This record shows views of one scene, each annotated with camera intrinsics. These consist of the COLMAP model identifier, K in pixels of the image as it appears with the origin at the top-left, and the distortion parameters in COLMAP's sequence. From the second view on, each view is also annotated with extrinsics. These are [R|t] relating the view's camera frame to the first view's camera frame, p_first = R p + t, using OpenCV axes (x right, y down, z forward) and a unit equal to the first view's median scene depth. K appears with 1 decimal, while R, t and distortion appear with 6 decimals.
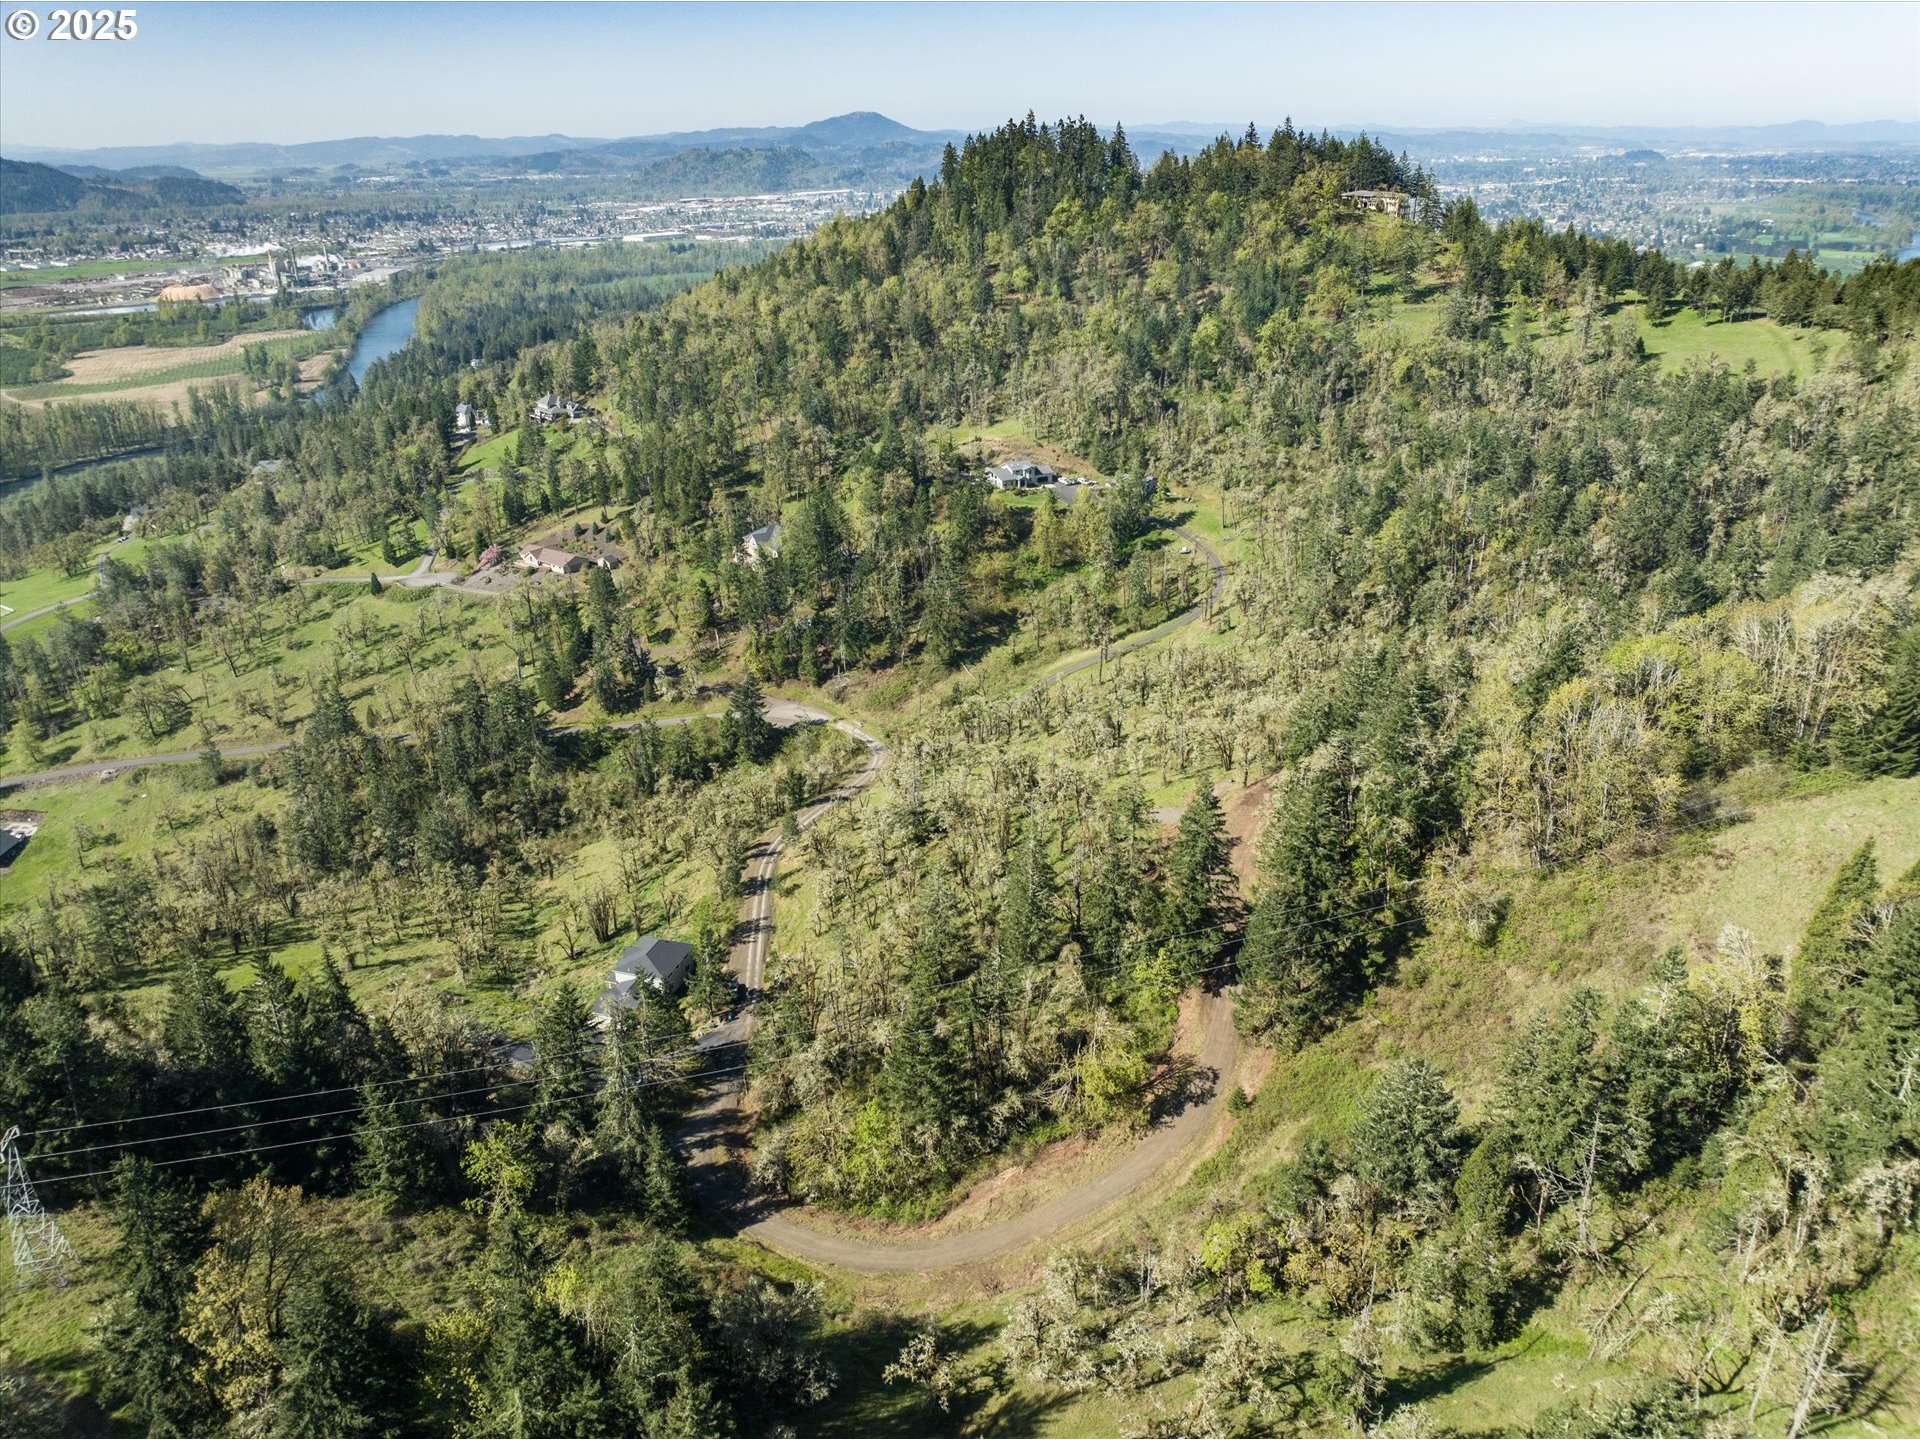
lens RADIAL K [[1354.9, 0, 965.5], [0, 1354.9, 724.9], [0, 0, 1]] dist [-0.044134, 0.017070]
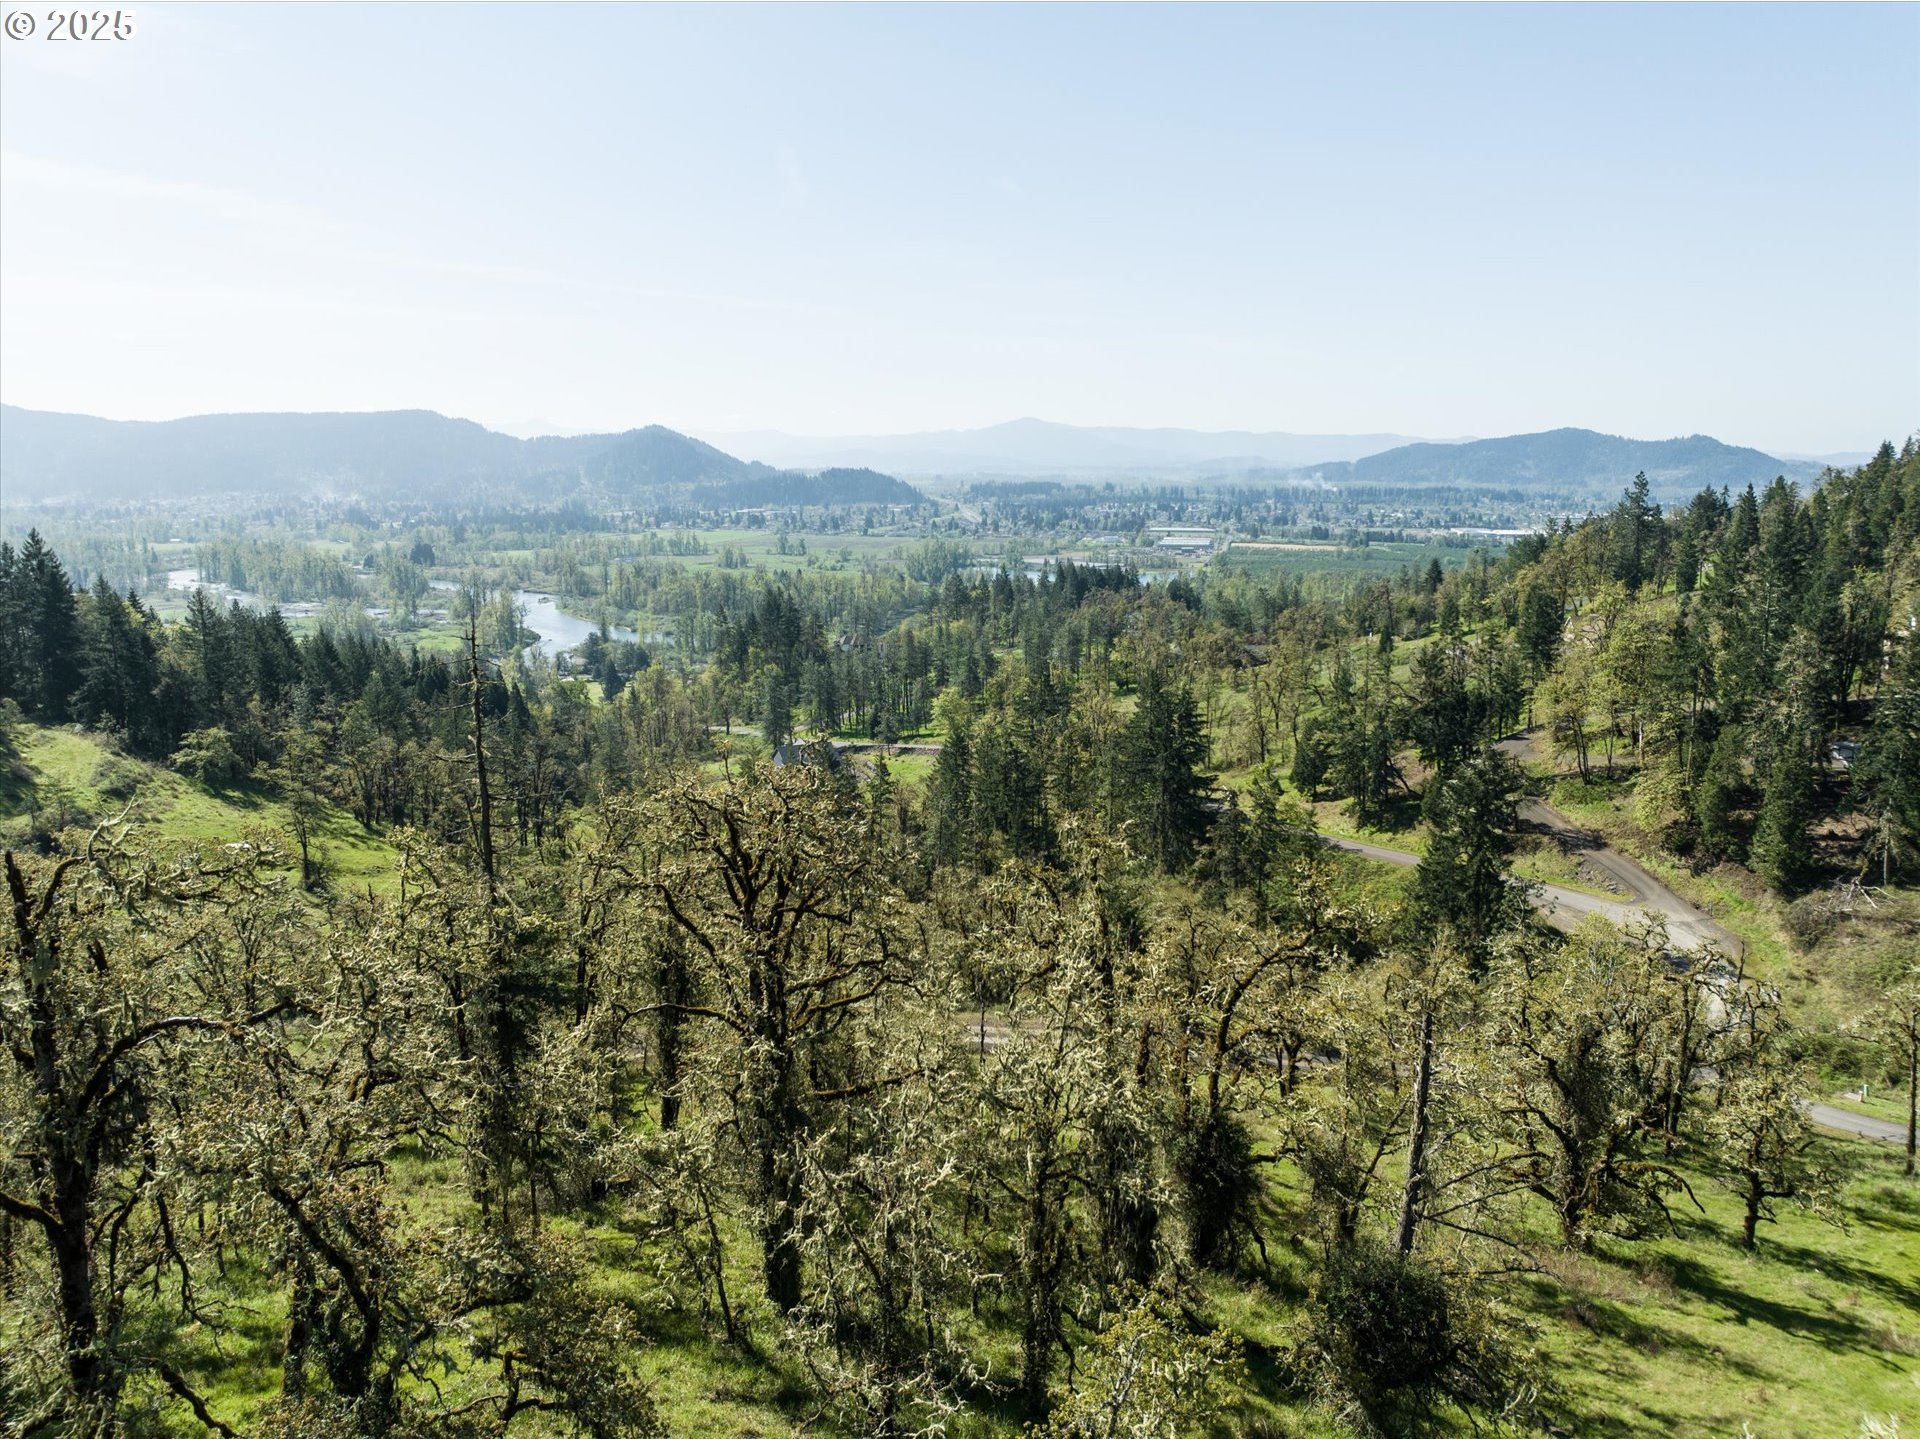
lens RADIAL K [[1354.9, 0, 972.6], [0, 1354.9, 721.2], [0, 0, 1]] dist [-0.044134, 0.017070]
pose [[0.441653, 0.183862, -0.878144, 0.065261], [-0.367799, 0.929855, 0.009708, 0.002737], [0.818332, 0.318692, 0.478297, 0.413820]]
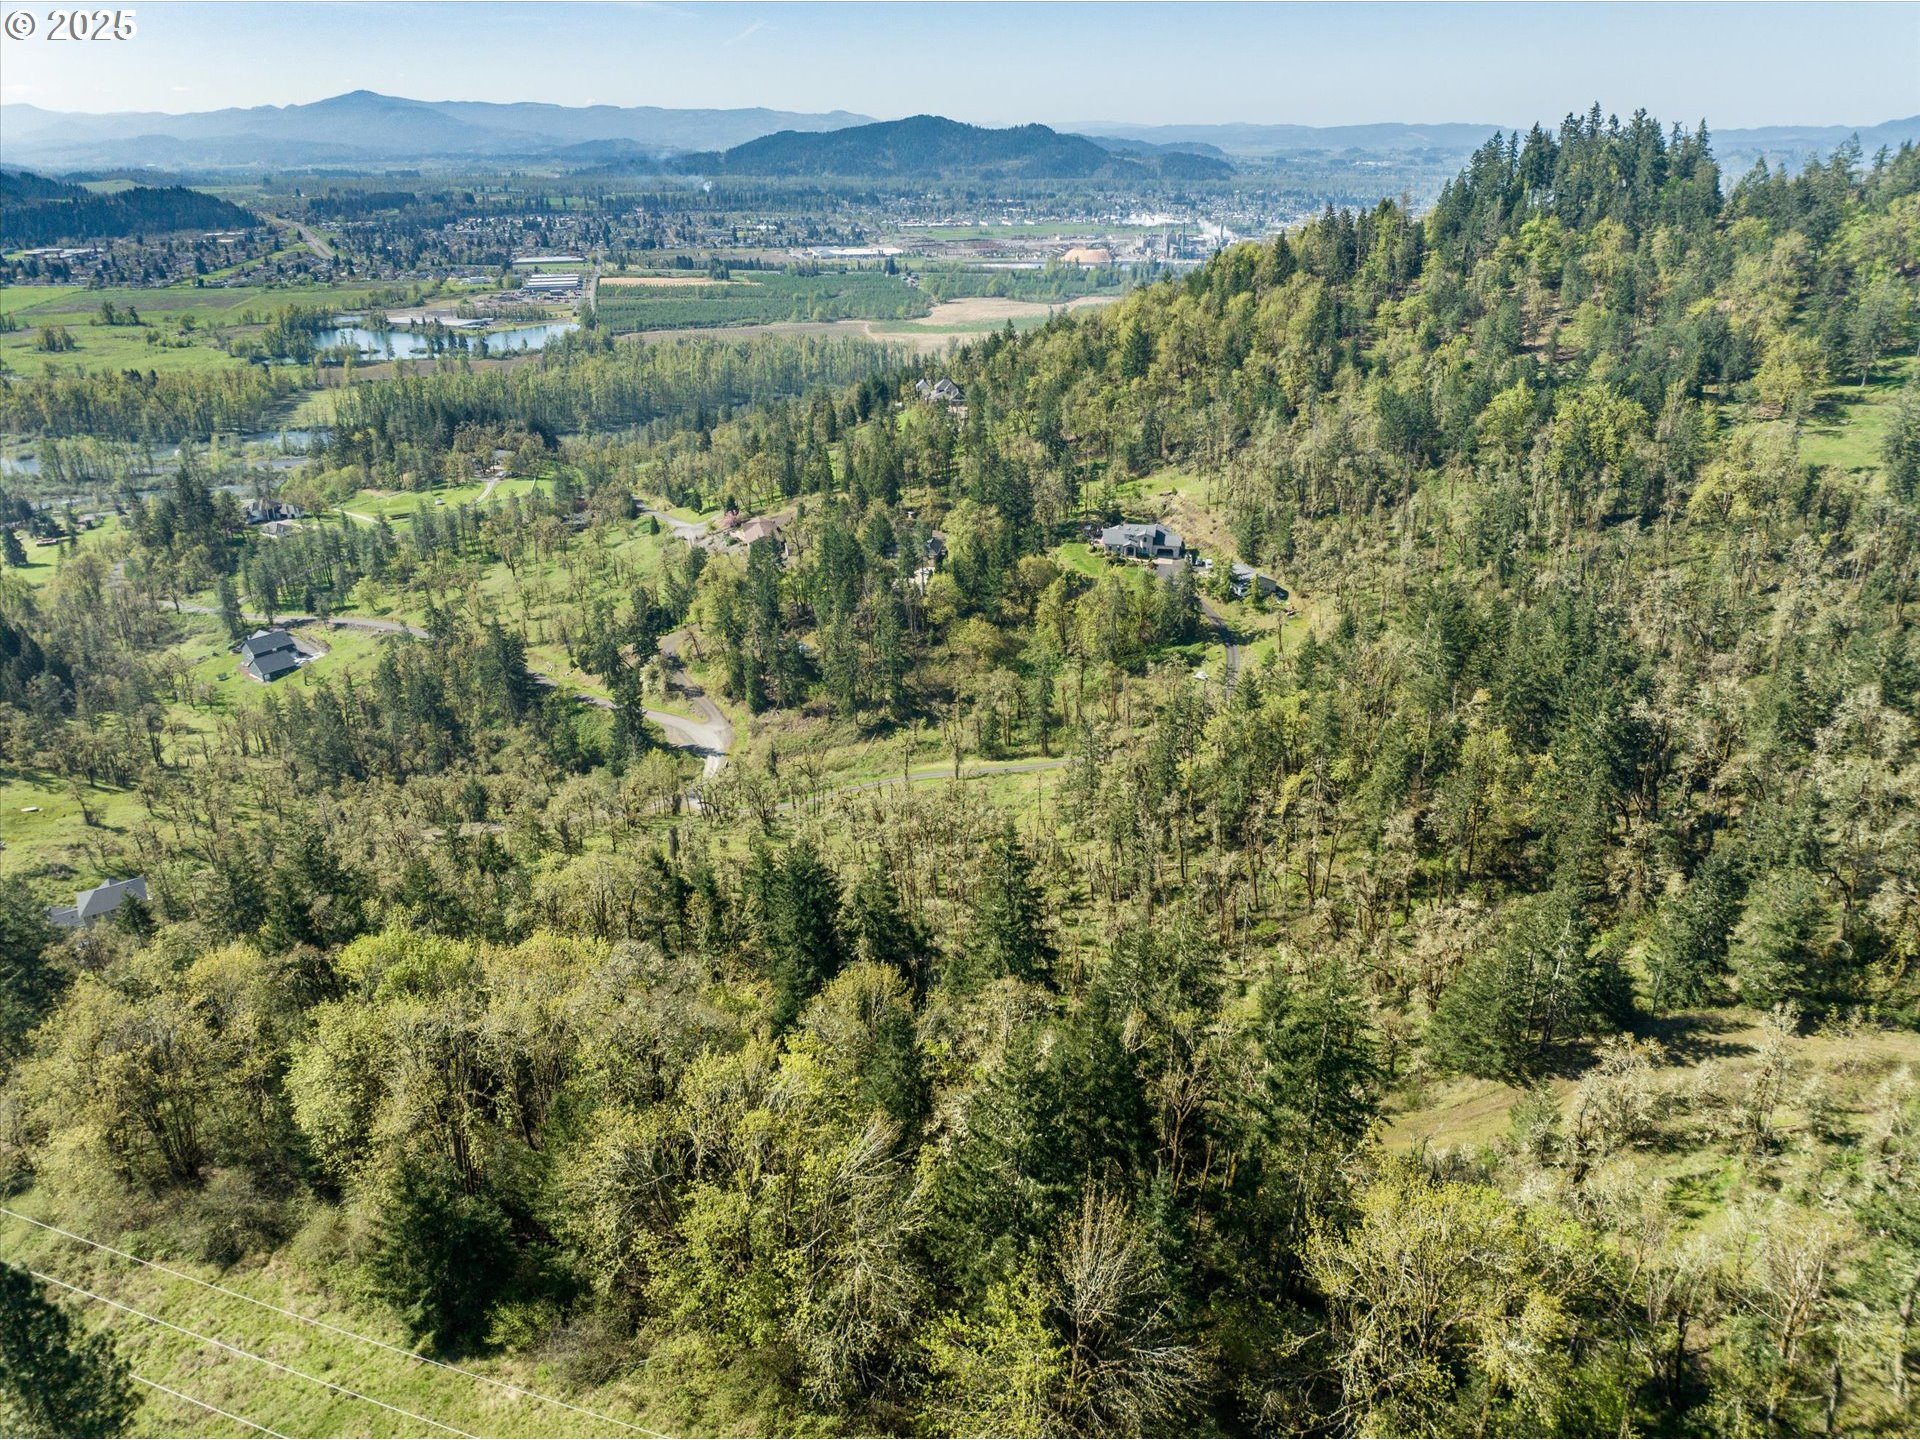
lens RADIAL K [[1354.9, 0, 965.0], [0, 1354.9, 722.0], [0, 0, 1]] dist [-0.044134, 0.017070]
pose [[0.774449, 0.266893, -0.573582, 0.350480], [-0.263927, 0.960290, 0.090478, -0.095743], [0.574953, 0.081314, 0.814136, 0.211964]]
